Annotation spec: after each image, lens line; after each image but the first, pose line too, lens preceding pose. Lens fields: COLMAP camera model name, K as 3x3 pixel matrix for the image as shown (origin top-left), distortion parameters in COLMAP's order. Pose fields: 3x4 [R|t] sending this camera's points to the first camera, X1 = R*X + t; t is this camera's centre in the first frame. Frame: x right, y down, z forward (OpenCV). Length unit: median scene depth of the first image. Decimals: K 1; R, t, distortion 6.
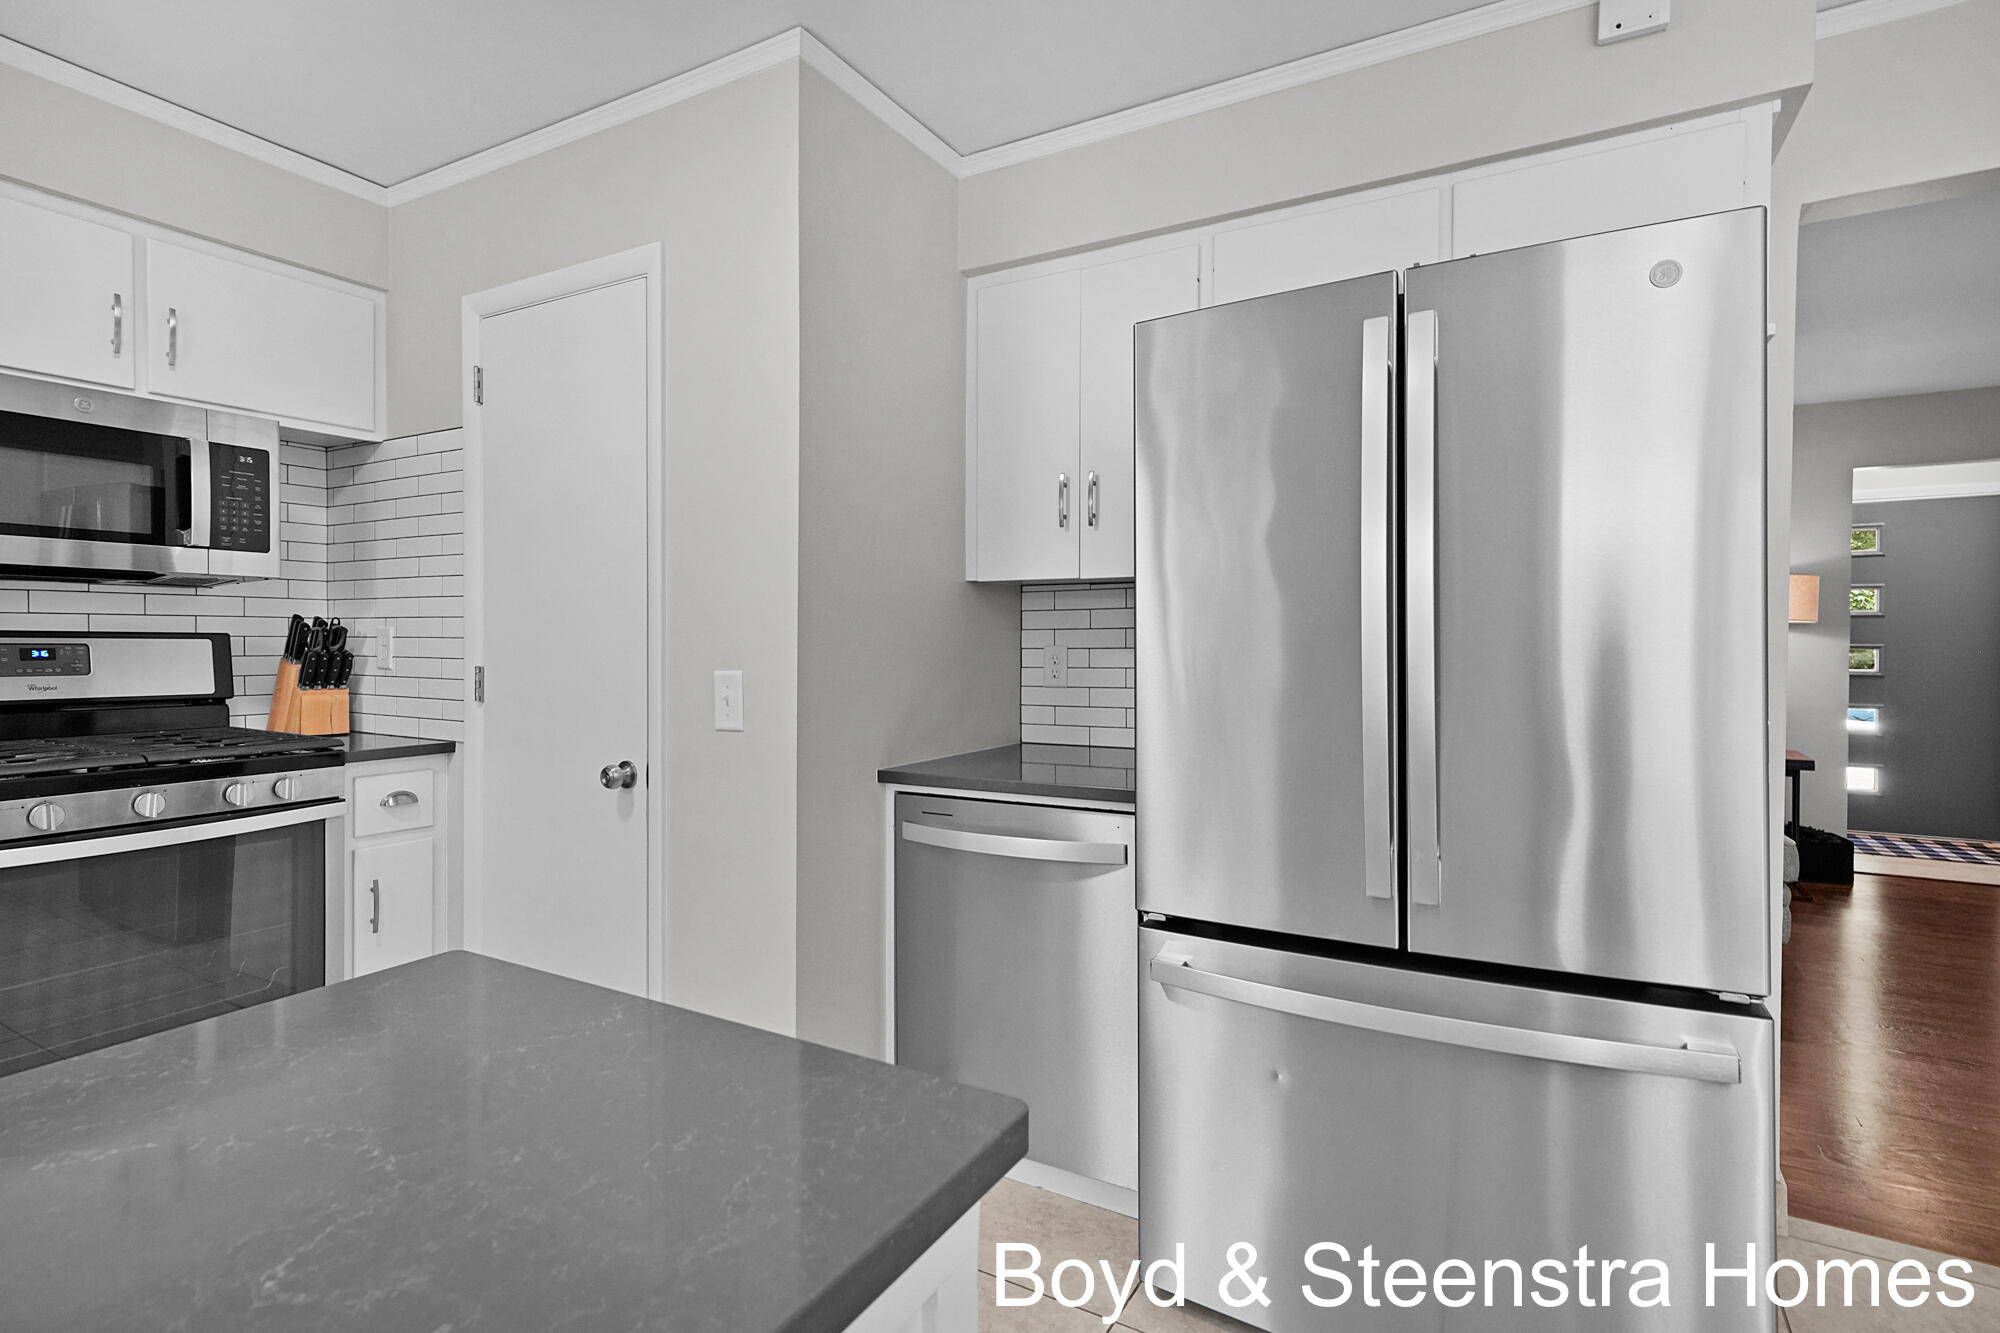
lens RADIAL K [[1000.0, 0, 992.5], [0, 1000.0, 638.5], [0, 0, 1]] dist [0.011154, 0.001417]
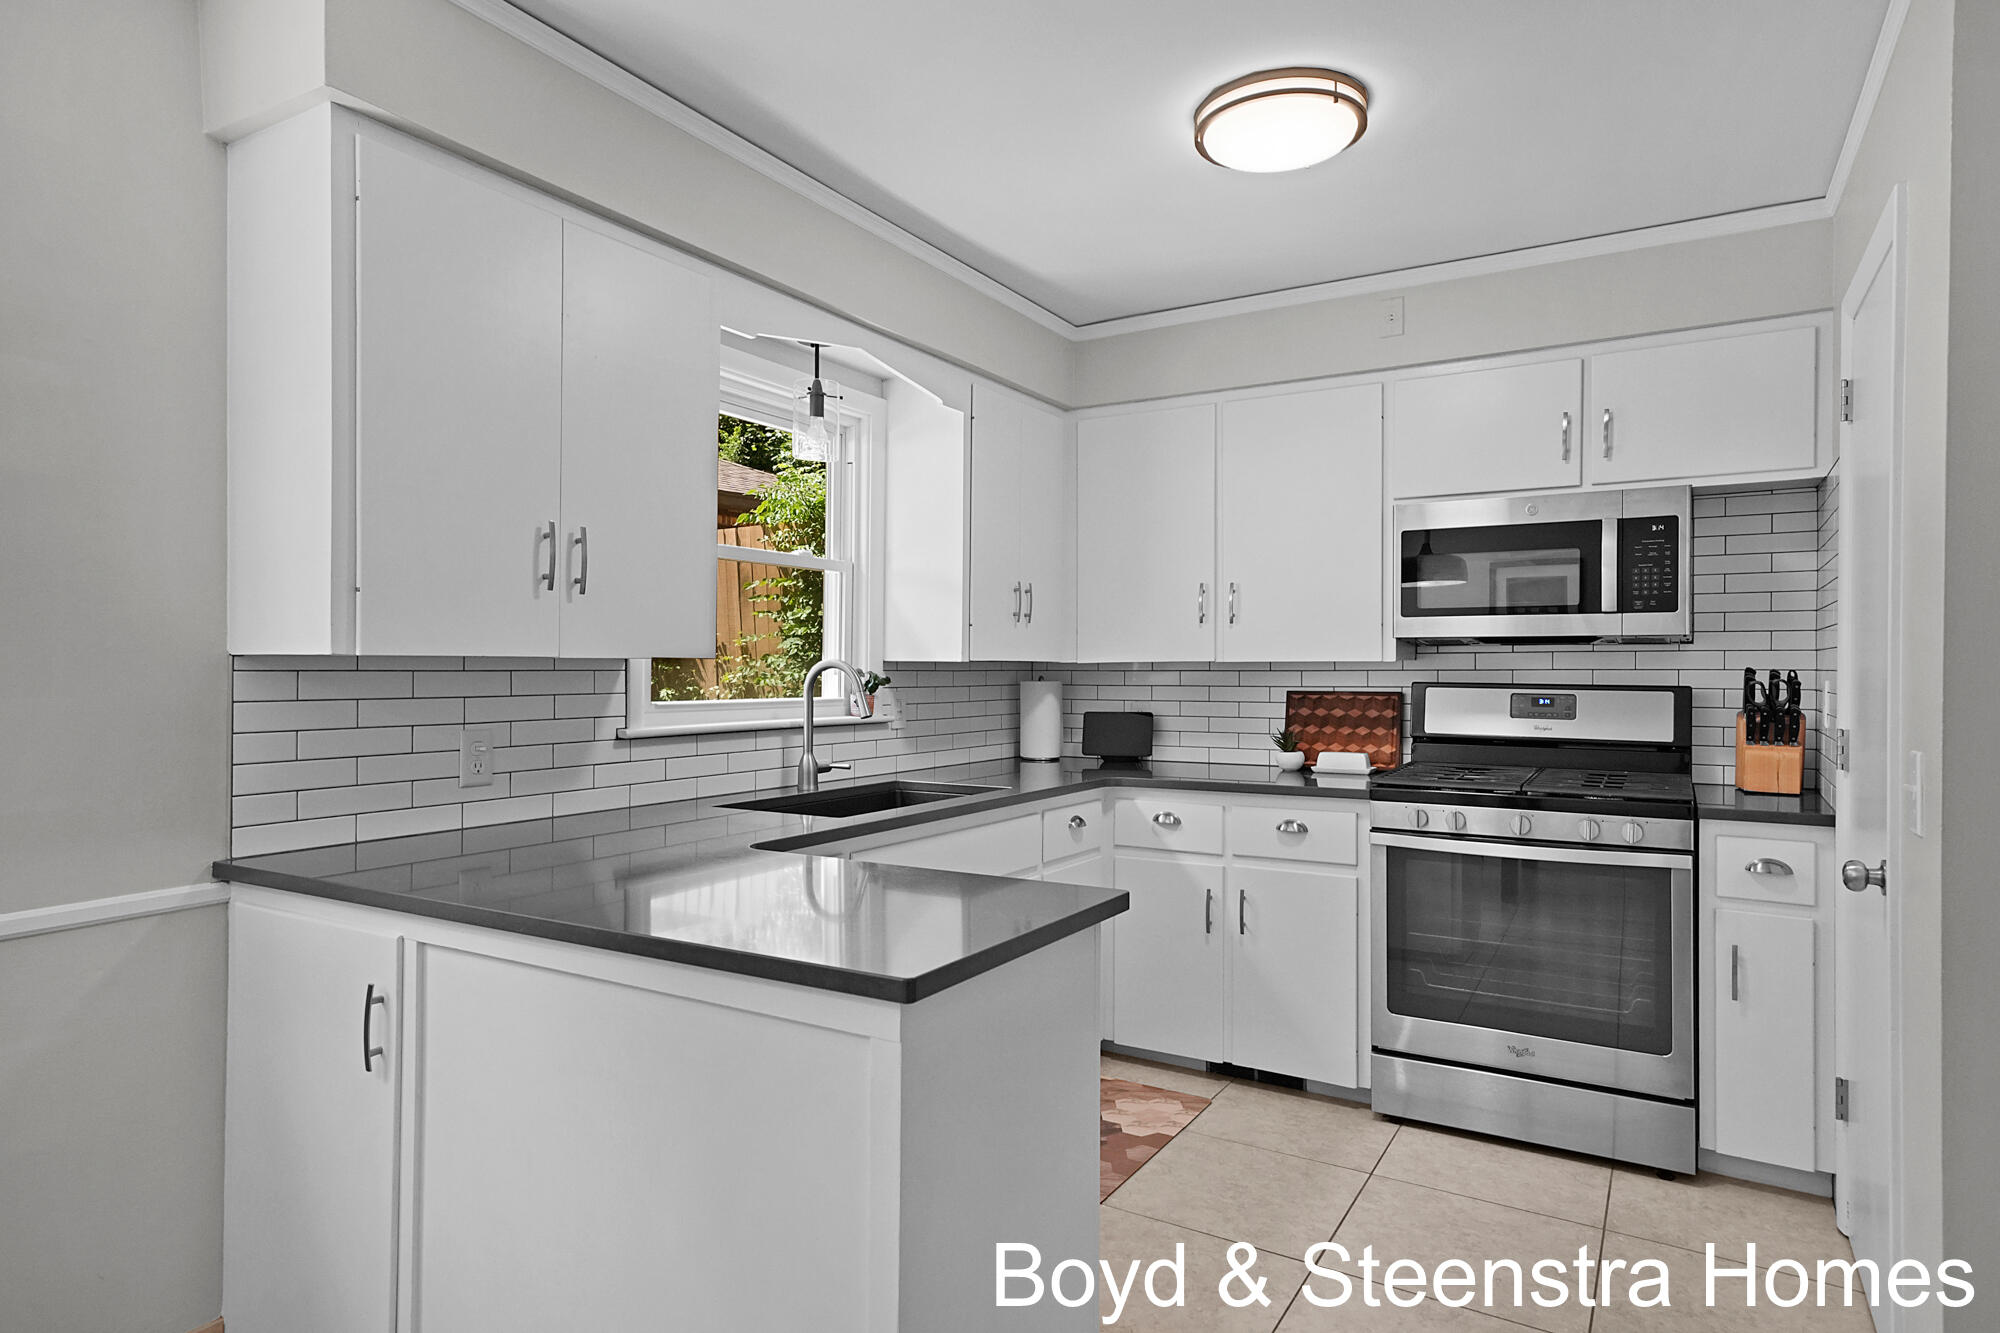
lens RADIAL K [[1153.4, 0, 1000.0], [0, 1153.4, 666.5], [0, 0, 1]] dist [0.017790, 0.000880]
pose [[-0.010208, -0.001632, -0.999947, 0.518931], [-0.001268, 0.999998, -0.001620, -0.025136], [0.999947, 0.001251, -0.010210, 0.305565]]
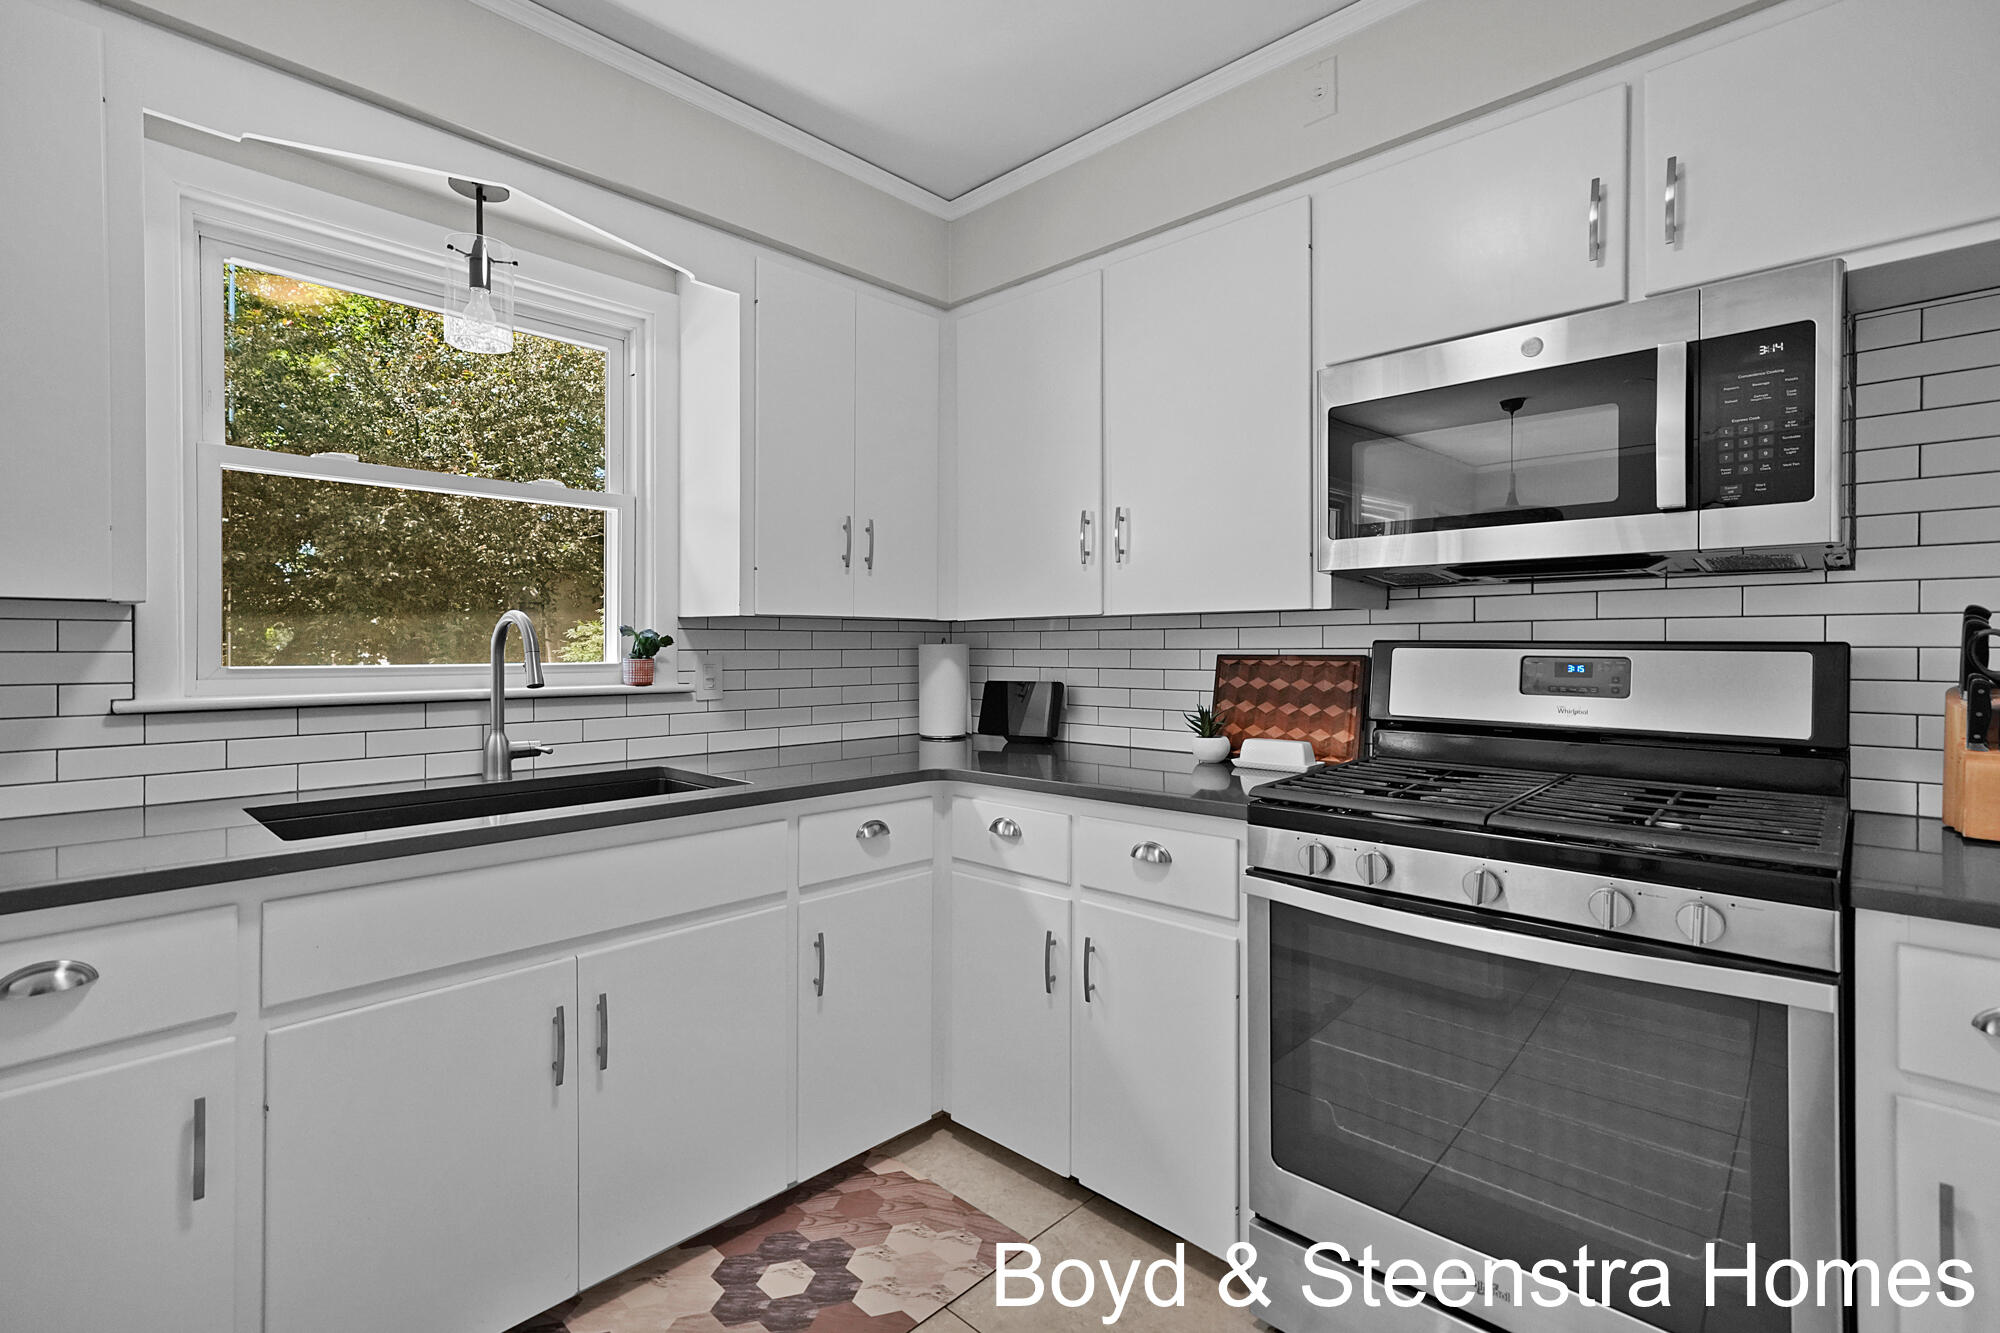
lens RADIAL K [[920.3, 0, 991.5], [0, 920.3, 646.9], [0, 0, 1]] dist [0.004813, 0.000801]
pose [[-0.241228, 0.002110, -0.970466, -0.105125], [0.001647, 0.999997, 0.001765, -0.004461], [0.970467, -0.001173, -0.241231, 0.690258]]
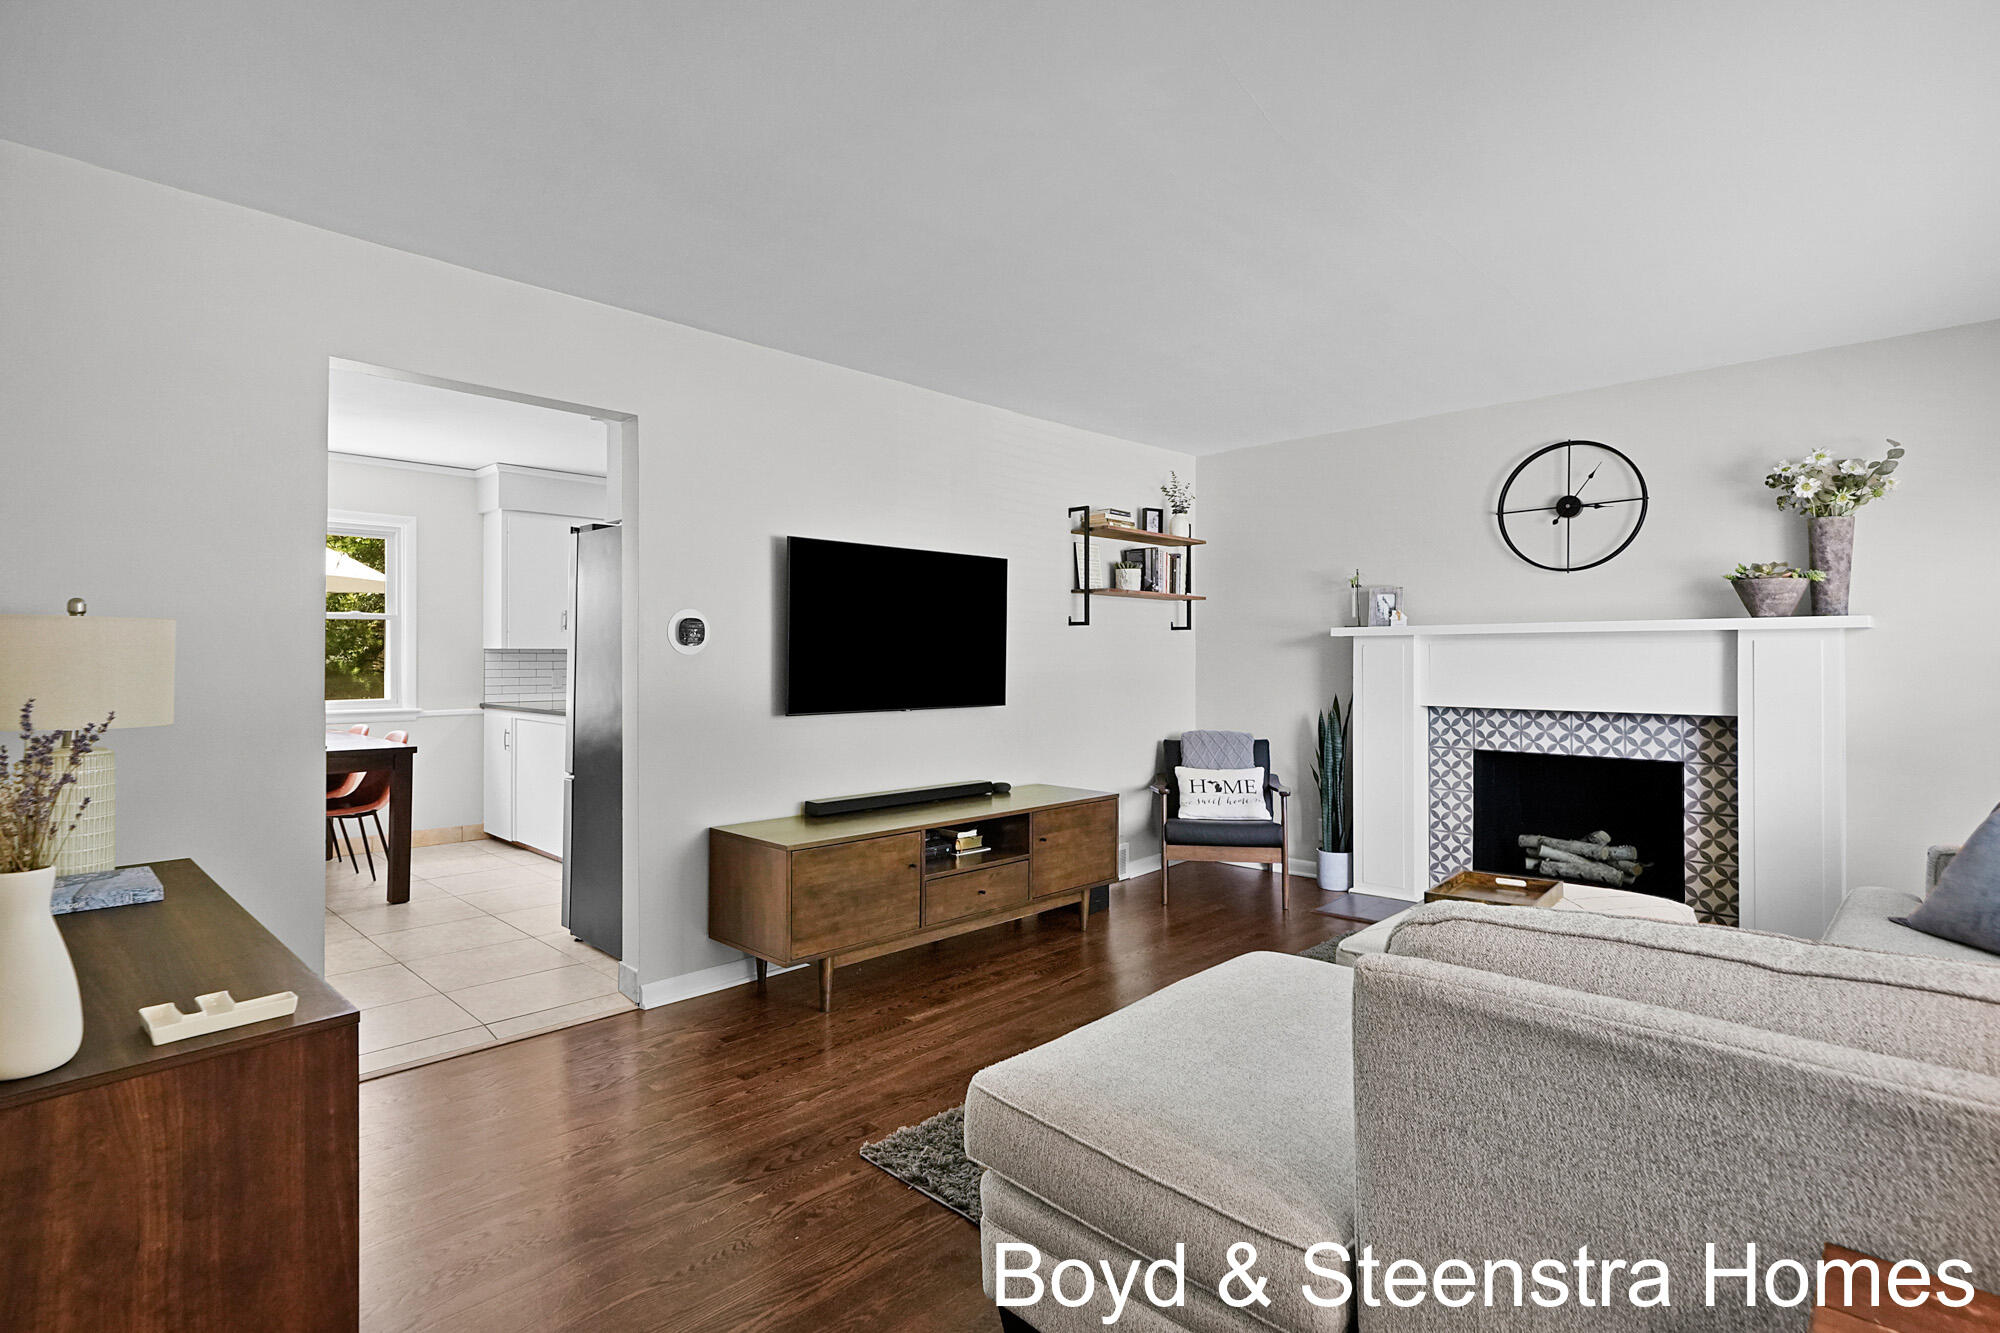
lens RADIAL K [[981.4, 0, 999.5], [0, 981.4, 661.5], [0, 0, 1]] dist [-0.001047, 0.009069]
pose [[-0.247478, -0.000175, -0.968893, 1.923883], [-0.000980, 1.000000, 0.000070, -0.001575], [0.968893, 0.000967, -0.247478, 1.757784]]
